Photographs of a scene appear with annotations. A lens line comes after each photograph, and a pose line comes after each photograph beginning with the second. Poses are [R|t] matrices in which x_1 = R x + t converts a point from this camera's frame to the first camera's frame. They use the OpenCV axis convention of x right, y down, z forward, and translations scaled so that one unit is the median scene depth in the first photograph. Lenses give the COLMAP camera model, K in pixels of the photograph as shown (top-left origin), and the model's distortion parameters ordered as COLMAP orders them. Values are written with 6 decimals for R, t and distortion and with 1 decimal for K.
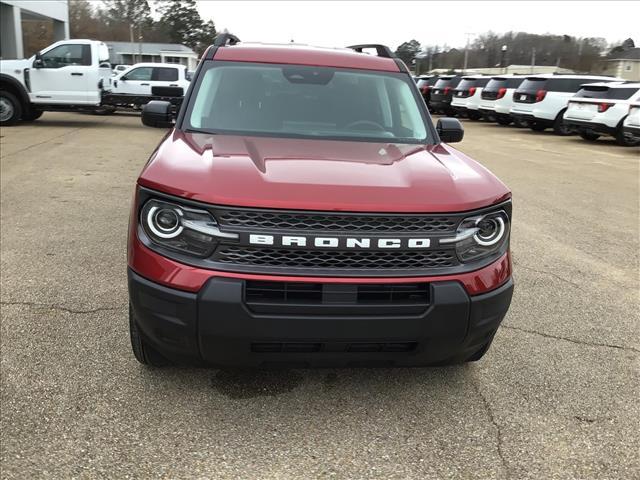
lens RADIAL K [[589.4, 0, 319.5], [0, 589.4, 240.1], [0, 0, 1]] dist [0.072899, -0.136546]
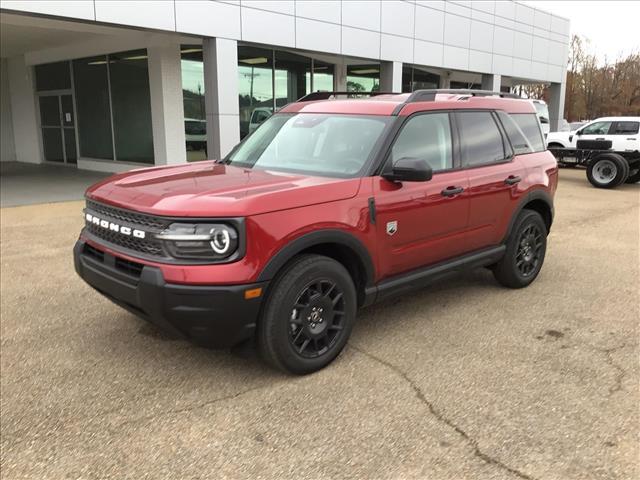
lens RADIAL K [[584.0, 0, 321.4], [0, 584.0, 238.6], [0, 0, 1]] dist [0.079639, -0.153251]
pose [[0.591273, 0.121142, -0.797321, 1.247061], [-0.197005, 0.980398, 0.002864, -0.058954], [0.782039, 0.155383, 0.603549, 0.406576]]
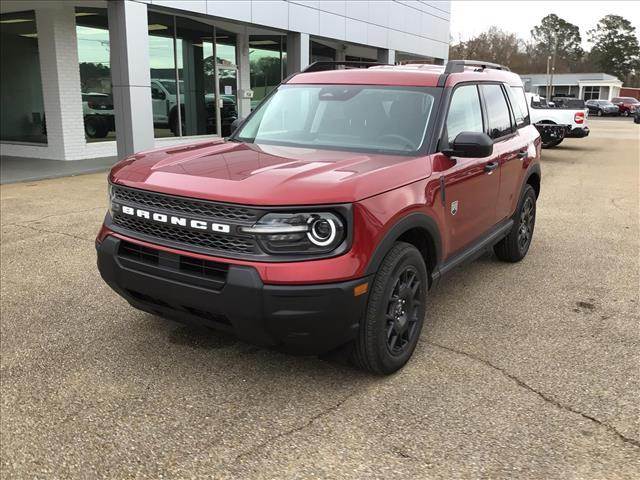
lens RADIAL K [[584.0, 0, 321.4], [0, 584.0, 238.6], [0, 0, 1]] dist [0.079639, -0.153251]
pose [[0.766507, 0.117593, -0.631378, 0.856031], [-0.150751, 0.988571, 0.001104, -0.004302], [0.624292, 0.094335, 0.775474, 0.190456]]
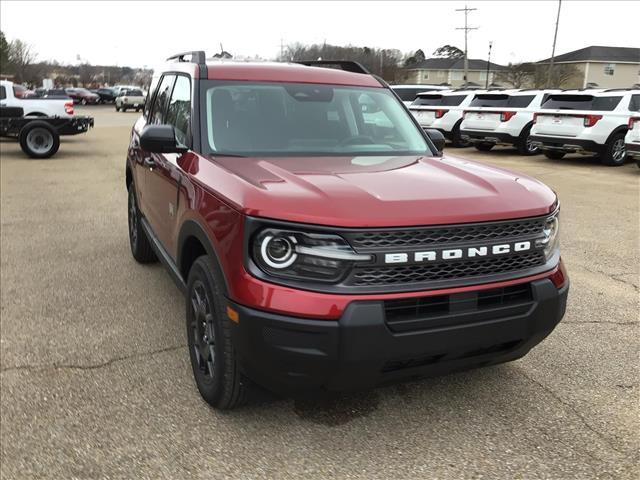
lens RADIAL K [[598.9, 0, 329.5], [0, 598.9, 239.5], [0, 0, 1]] dist [0.087067, -0.162321]
pose [[0.948595, -0.096930, 0.301286, -0.402728], [0.103874, 0.994565, -0.007073, -0.029316], [-0.298963, 0.038005, 0.953508, 0.047014]]
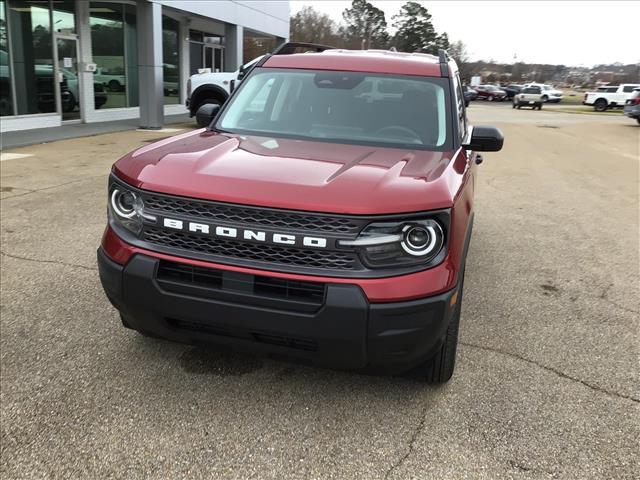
lens RADIAL K [[592.1, 0, 315.2], [0, 592.1, 233.6], [0, 0, 1]] dist [0.084221, -0.173846]
pose [[0.924288, 0.092874, -0.370225, 0.442286], [-0.104253, 0.994492, -0.010796, 0.001363], [0.367183, 0.048576, 0.928879, 0.051067]]
